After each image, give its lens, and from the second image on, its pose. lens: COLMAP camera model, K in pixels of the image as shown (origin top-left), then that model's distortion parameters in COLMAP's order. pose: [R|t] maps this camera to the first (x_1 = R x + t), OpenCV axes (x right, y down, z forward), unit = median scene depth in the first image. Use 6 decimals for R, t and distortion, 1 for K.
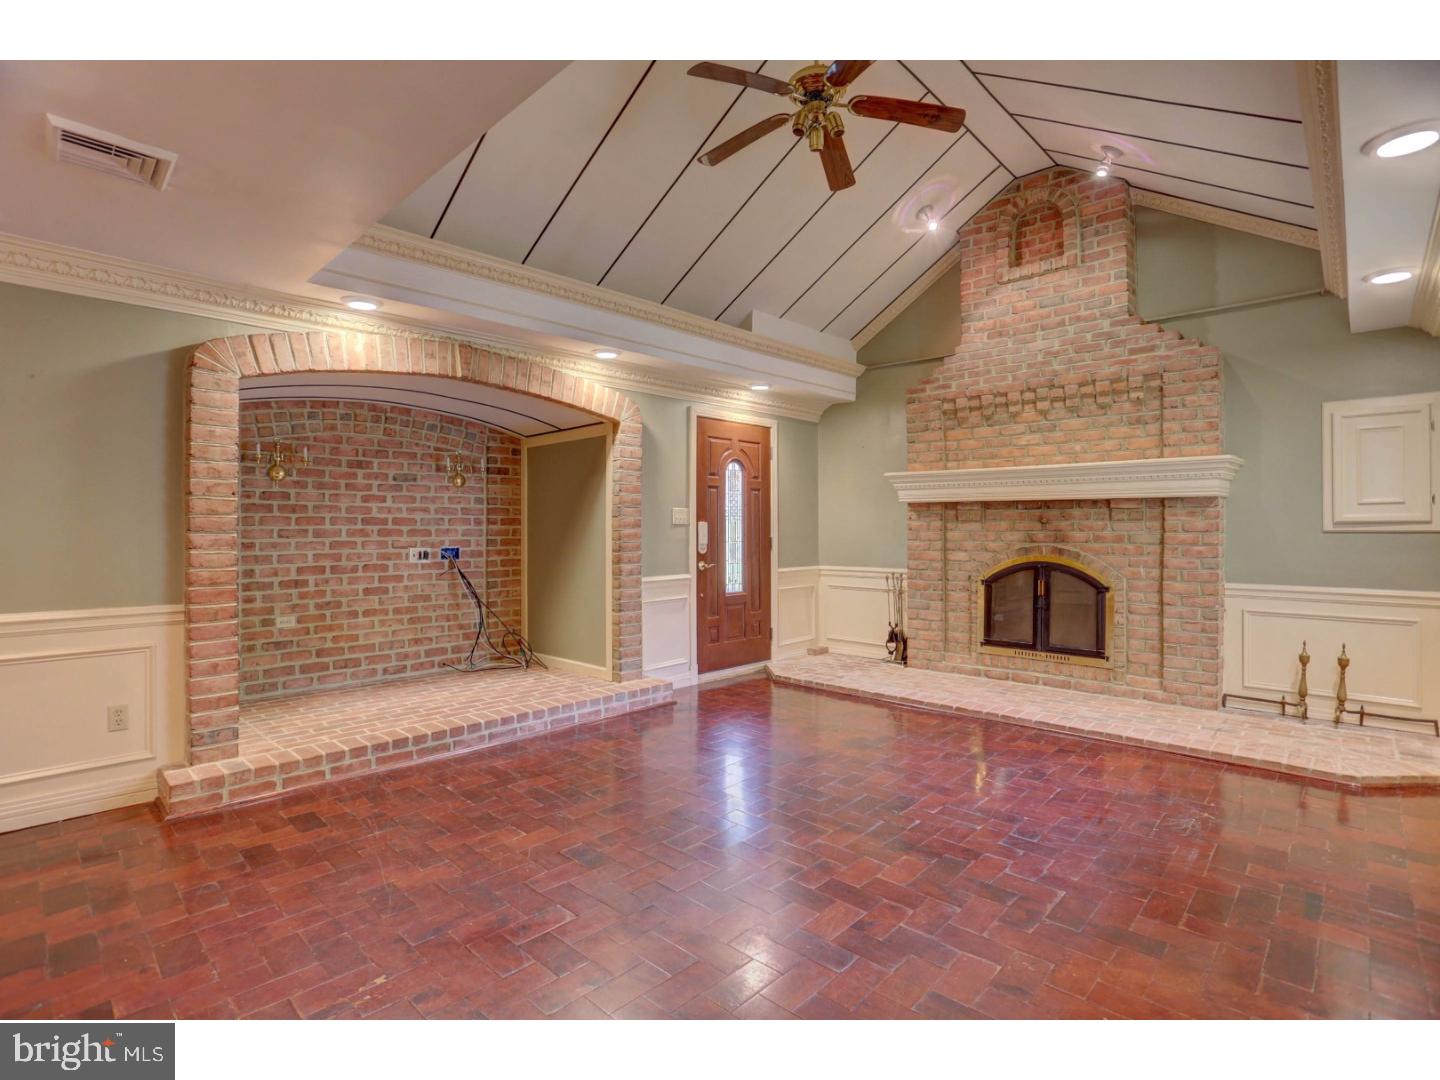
lens RADIAL K [[682.1, 0, 712.4], [0, 682.1, 531.9], [0, 0, 1]] dist [-0.016549, 0.000231]
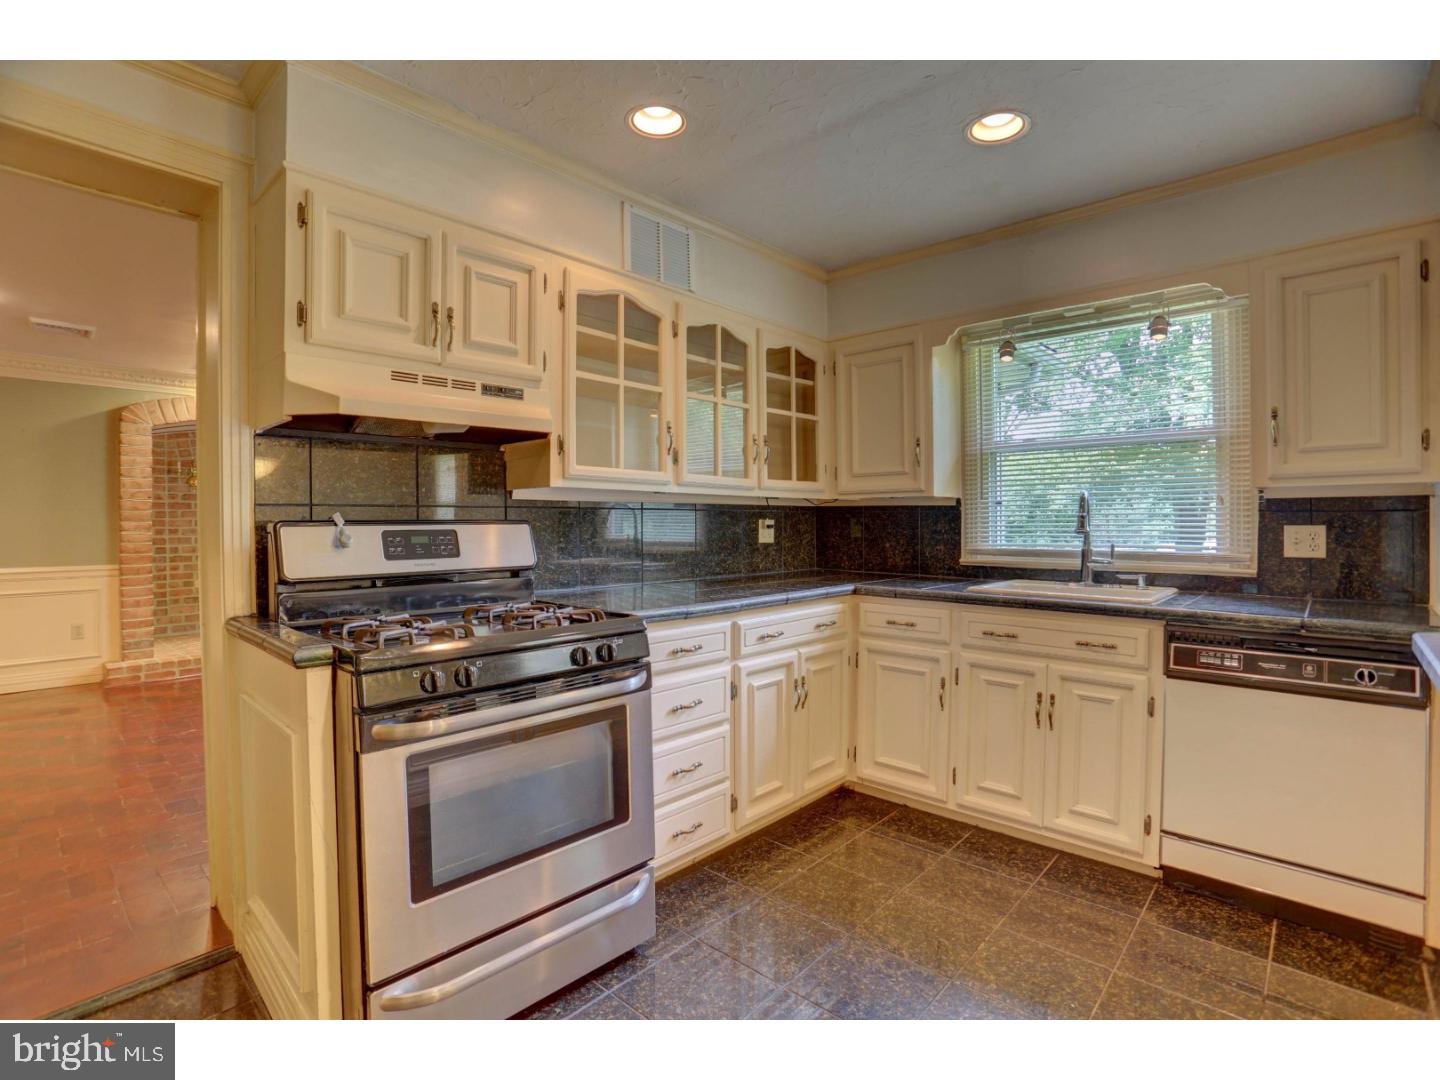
lens RADIAL K [[682.1, 0, 728.0], [0, 682.1, 537.2], [0, 0, 1]] dist [-0.016549, 0.000231]
pose [[0.999804, -0.000103, 0.019820, 0.676943], [-0.000196, 0.999886, 0.015092, 0.015274], [-0.019819, -0.015093, 0.999690, -0.675220]]
